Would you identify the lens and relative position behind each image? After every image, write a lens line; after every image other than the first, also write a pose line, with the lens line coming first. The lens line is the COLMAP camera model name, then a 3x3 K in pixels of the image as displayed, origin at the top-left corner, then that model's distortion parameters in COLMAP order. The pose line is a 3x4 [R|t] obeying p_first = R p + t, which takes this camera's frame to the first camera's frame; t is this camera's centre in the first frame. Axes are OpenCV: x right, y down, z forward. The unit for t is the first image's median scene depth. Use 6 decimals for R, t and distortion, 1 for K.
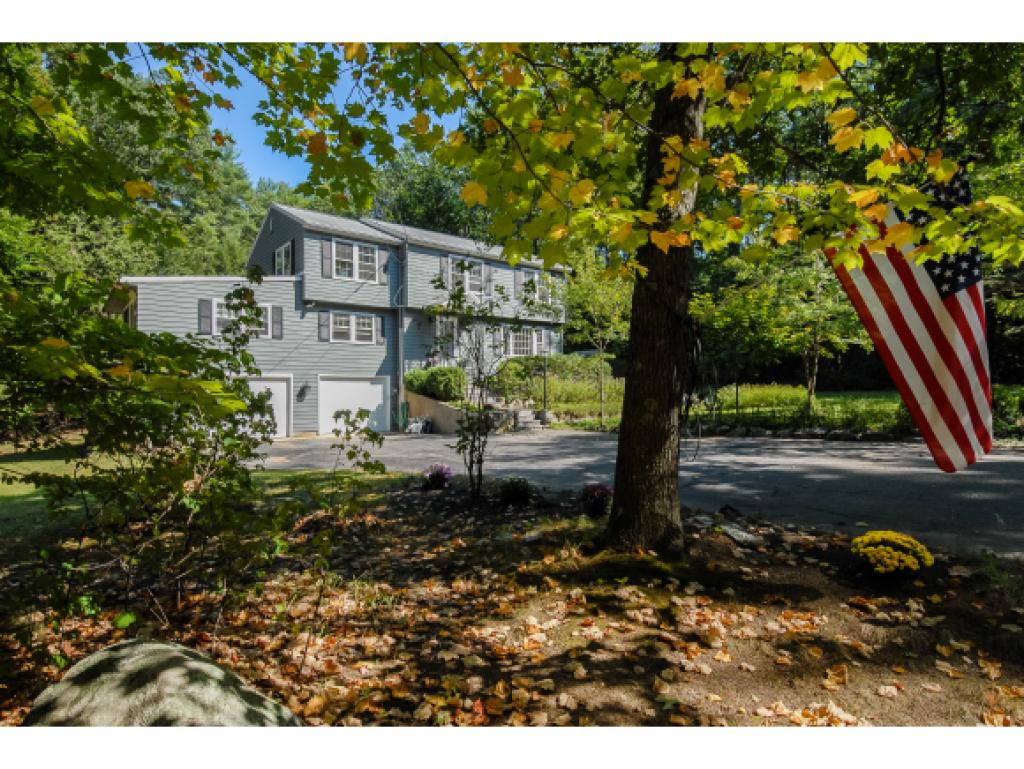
lens RADIAL K [[534.7, 0, 516.3], [0, 534.7, 394.5], [0, 0, 1]] dist [0.033192, -0.001001]
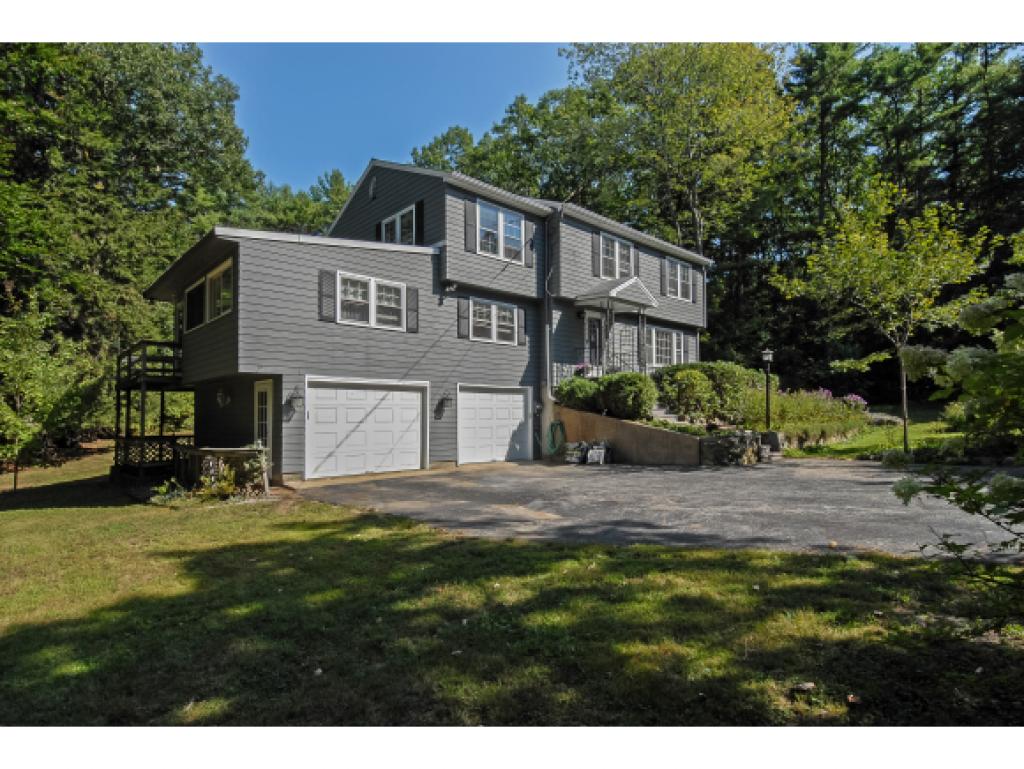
lens RADIAL K [[534.7, 0, 516.3], [0, 534.7, 394.5], [0, 0, 1]] dist [0.033192, -0.001001]
pose [[0.997827, -0.000232, 0.065882, -0.324713], [0.003691, 0.998621, -0.052377, 0.015813], [-0.065779, 0.052506, 0.996452, 0.262653]]
